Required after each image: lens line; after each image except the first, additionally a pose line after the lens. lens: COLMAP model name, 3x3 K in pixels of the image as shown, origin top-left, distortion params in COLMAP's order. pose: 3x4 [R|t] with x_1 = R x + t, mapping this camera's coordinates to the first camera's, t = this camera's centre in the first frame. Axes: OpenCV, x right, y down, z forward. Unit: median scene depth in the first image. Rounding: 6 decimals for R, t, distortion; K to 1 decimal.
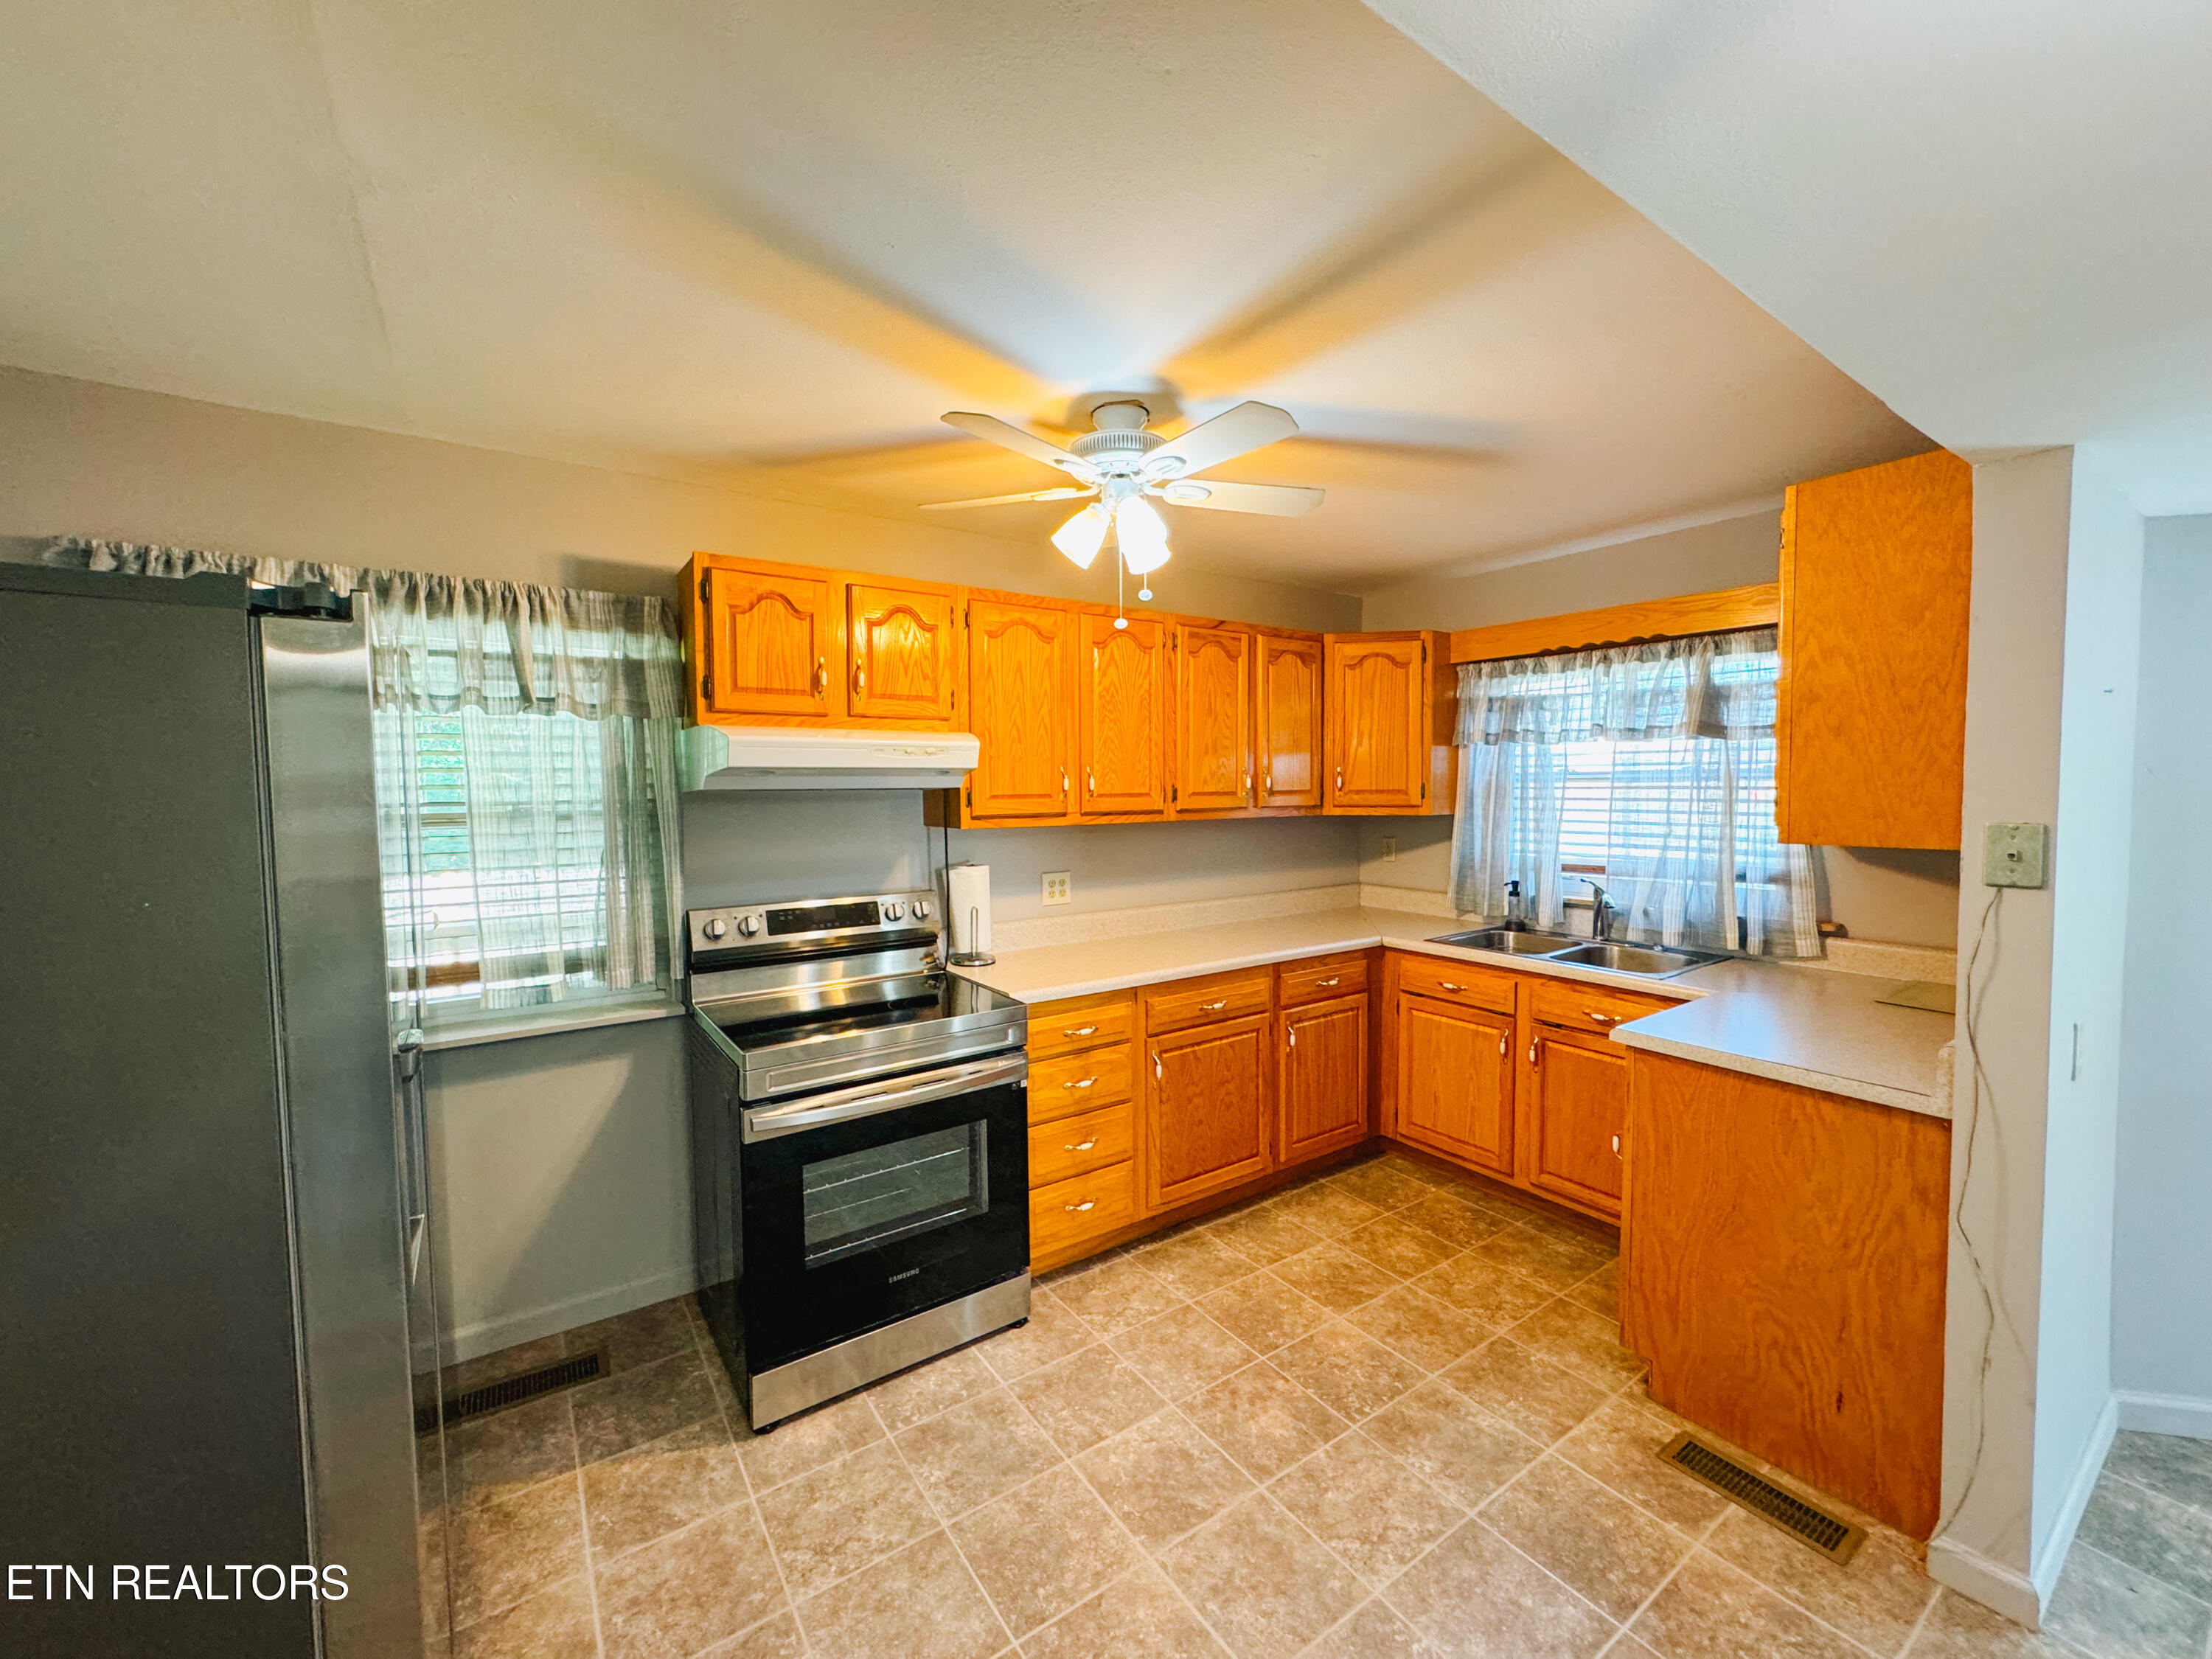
lens RADIAL K [[889.4, 0, 1147.4], [0, 889.4, 846.7], [0, 0, 1]] dist [0.000698, 0.000219]
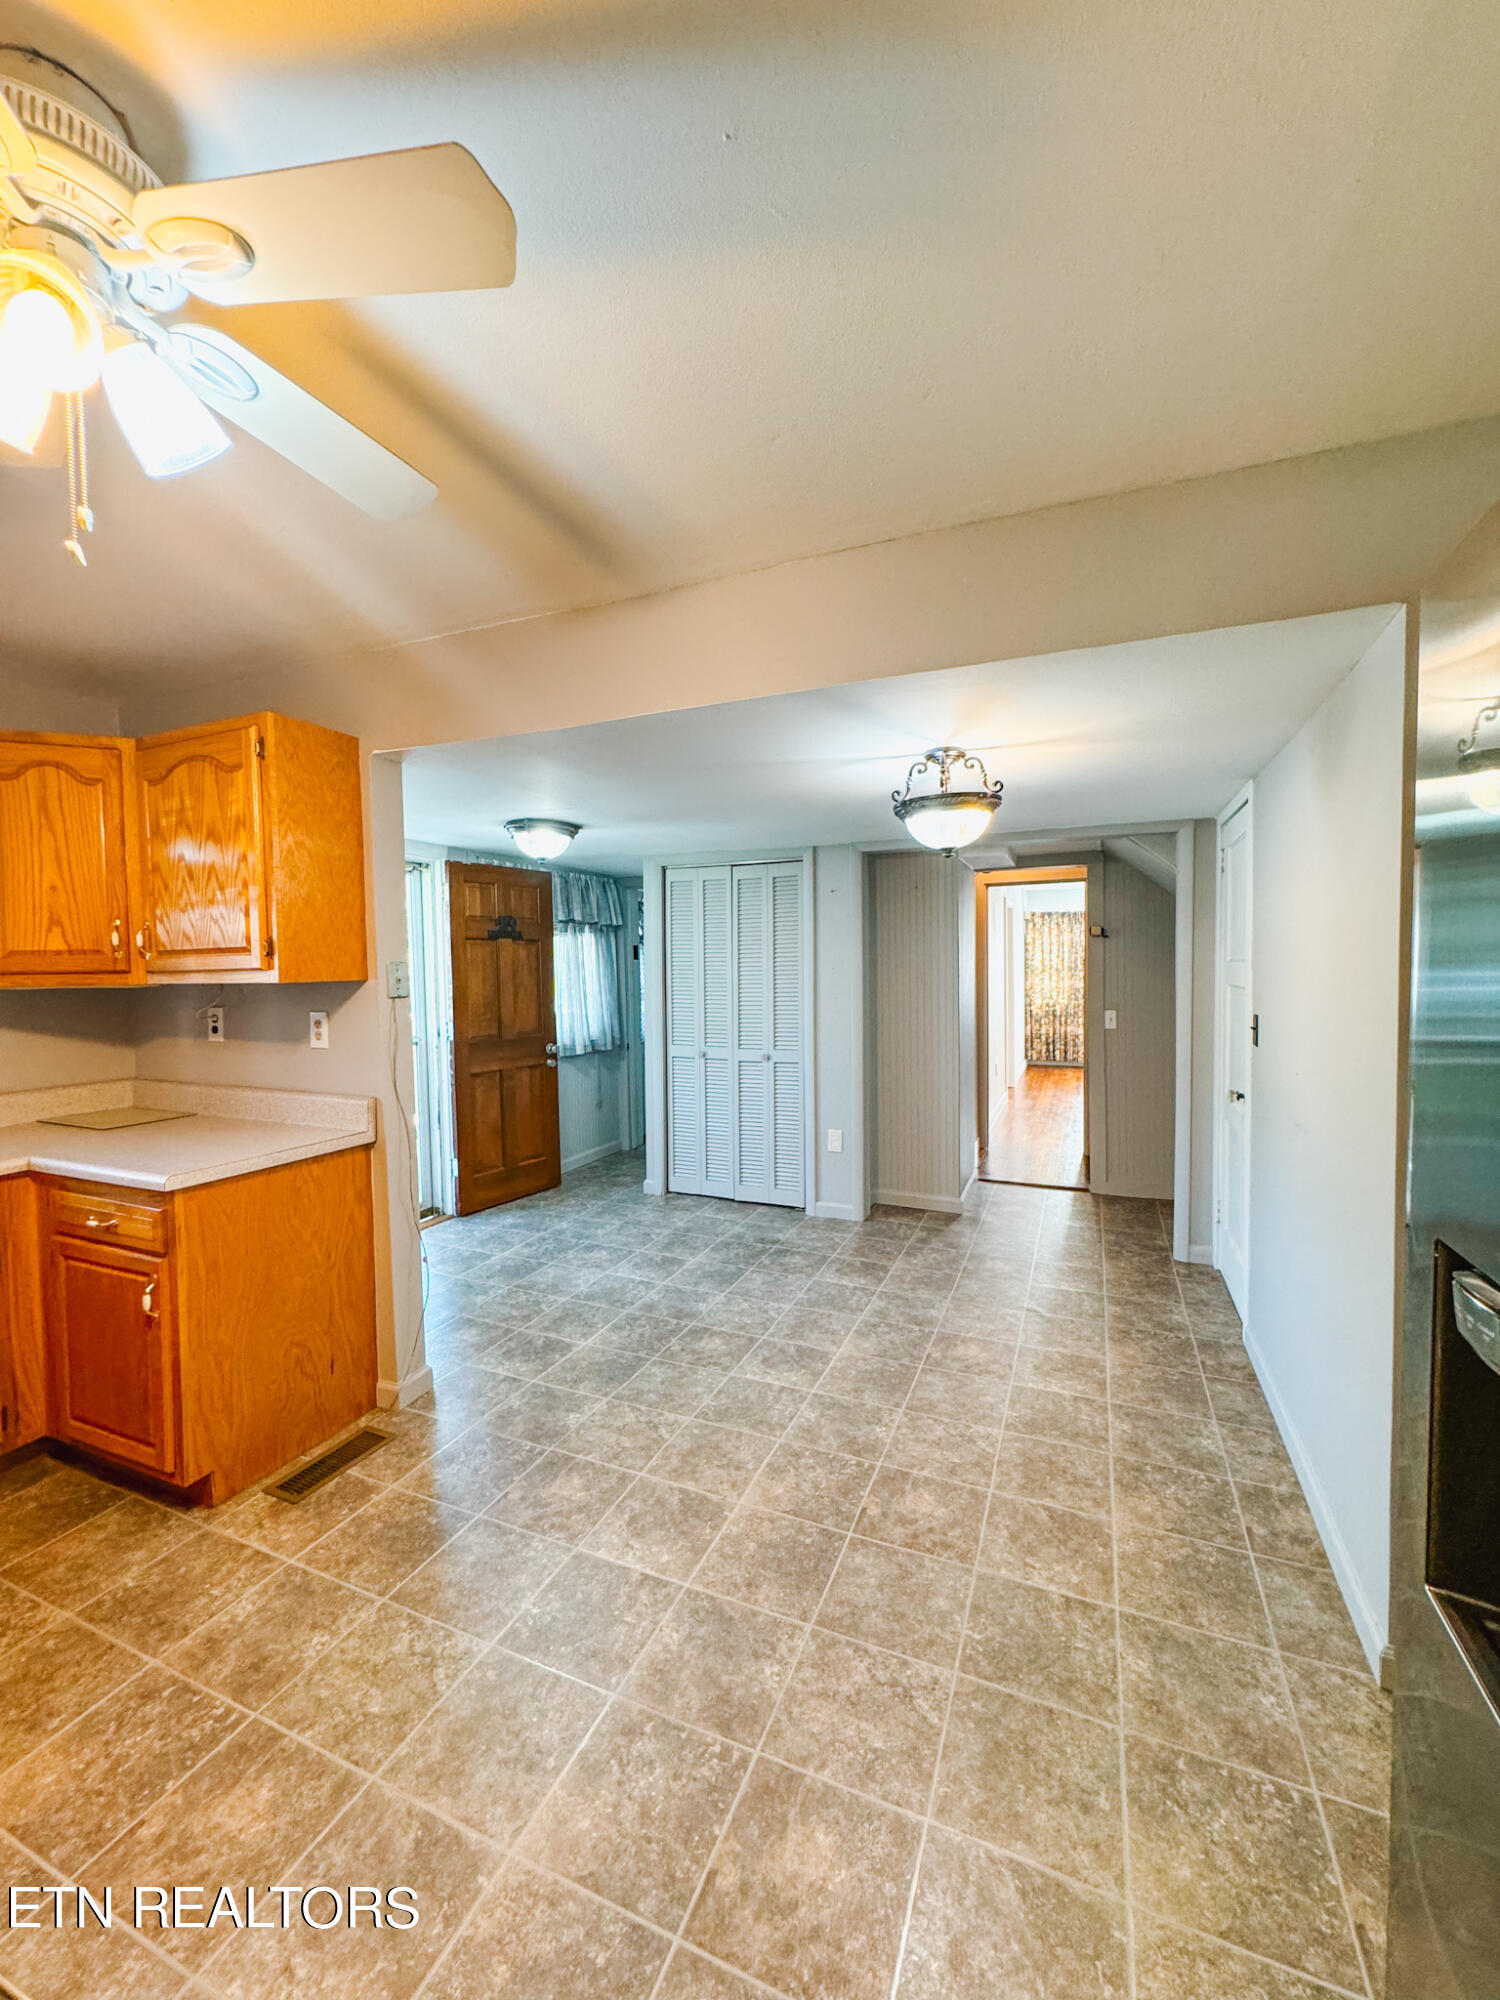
lens RADIAL K [[804.2, 0, 751.1], [0, 804.2, 990.4], [0, 0, 1]] dist [0.000698, 0.000219]
pose [[-0.510540, -0.023682, 0.859528, -0.824204], [0.070202, 0.995135, 0.069117, -0.034017], [-0.856983, 0.095628, -0.506394, 1.231698]]
